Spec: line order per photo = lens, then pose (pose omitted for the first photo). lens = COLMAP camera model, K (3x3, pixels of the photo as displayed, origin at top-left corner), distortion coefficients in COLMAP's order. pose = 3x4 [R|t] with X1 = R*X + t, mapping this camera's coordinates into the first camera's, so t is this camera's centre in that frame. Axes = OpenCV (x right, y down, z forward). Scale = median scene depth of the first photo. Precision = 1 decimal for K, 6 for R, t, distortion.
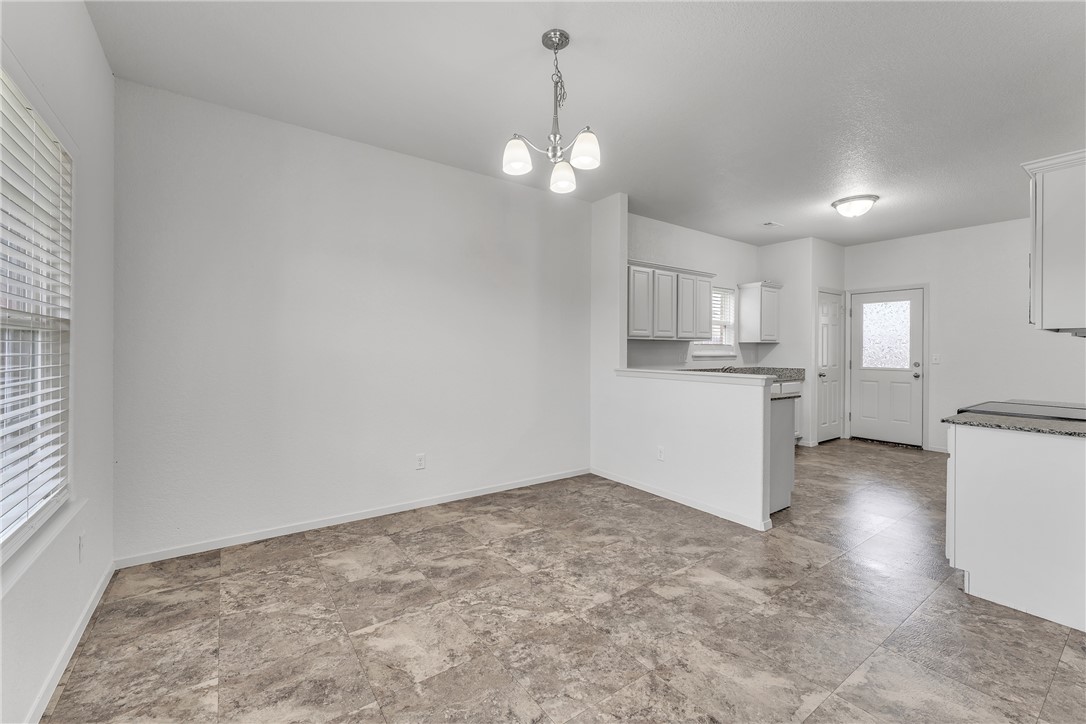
lens RADIAL K [[441.6, 0, 537.9], [0, 441.6, 360.5], [0, 0, 1]] dist [0.002133, 0.000302]
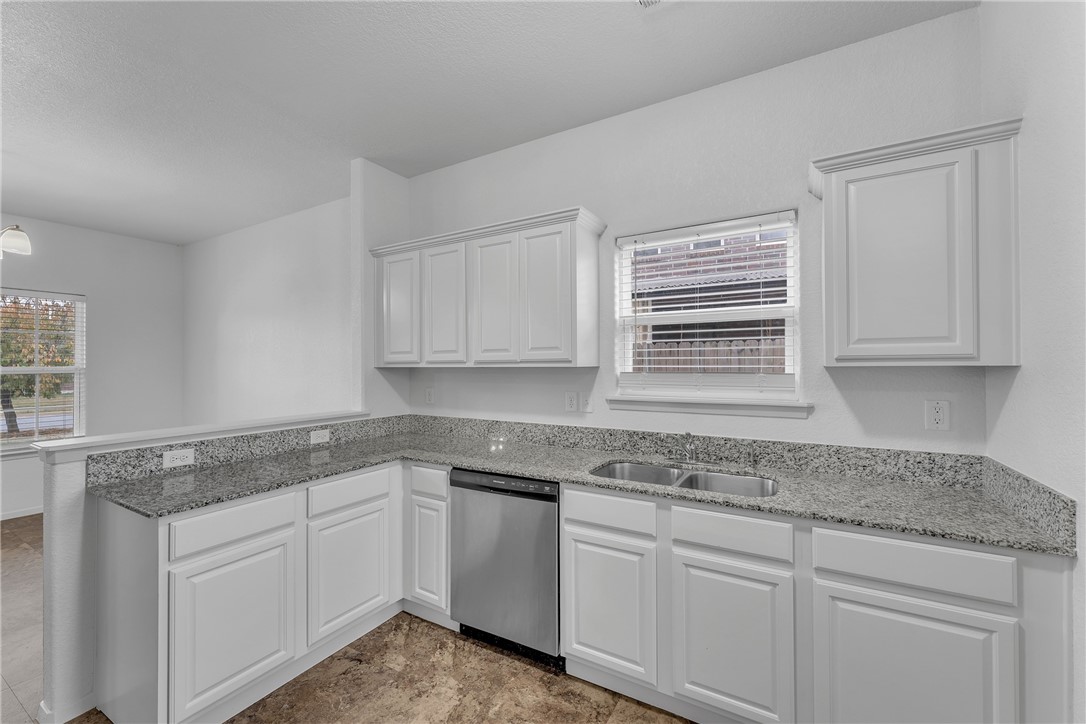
lens RADIAL K [[441.6, 0, 537.9], [0, 441.6, 360.5], [0, 0, 1]] dist [0.002133, 0.000302]
pose [[0.412914, -0.014892, -0.910648, 1.985660], [-0.012350, 0.999683, -0.021948, -0.107659], [0.910686, 0.020310, 0.412599, 2.053959]]
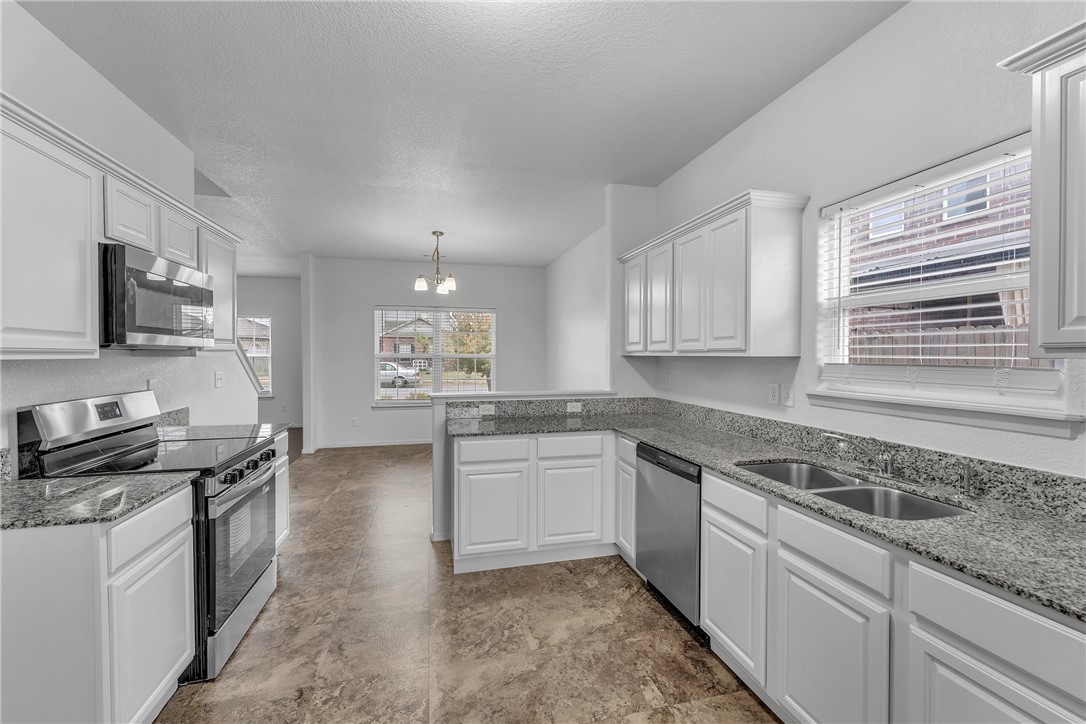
lens RADIAL K [[441.6, 0, 537.9], [0, 441.6, 360.5], [0, 0, 1]] dist [0.002133, 0.000302]
pose [[-0.352925, 0.008004, -0.935617, 2.202867], [-0.023084, 0.999585, 0.017259, -0.113928], [0.935367, 0.027689, -0.352594, 2.493305]]
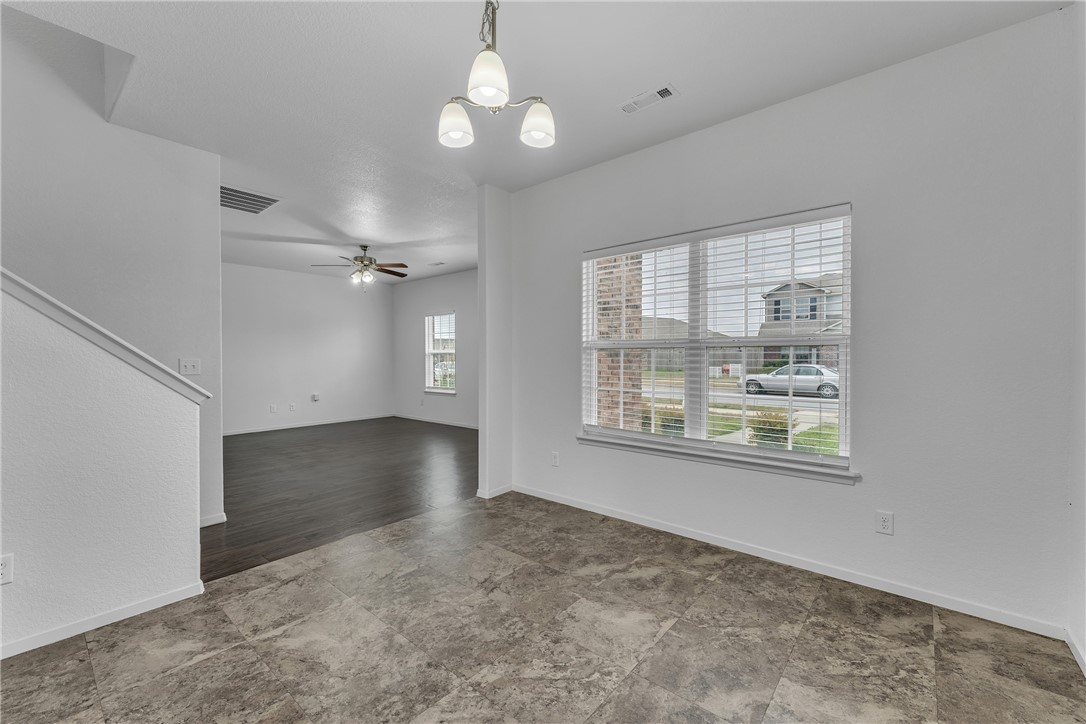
lens RADIAL K [[441.6, 0, 537.9], [0, 441.6, 360.5], [0, 0, 1]] dist [0.002133, 0.000302]
pose [[-0.968601, -0.004147, -0.248585, 0.165983], [-0.011601, 0.999526, 0.028528, -0.036438], [0.248349, 0.030516, -0.968190, 1.860601]]
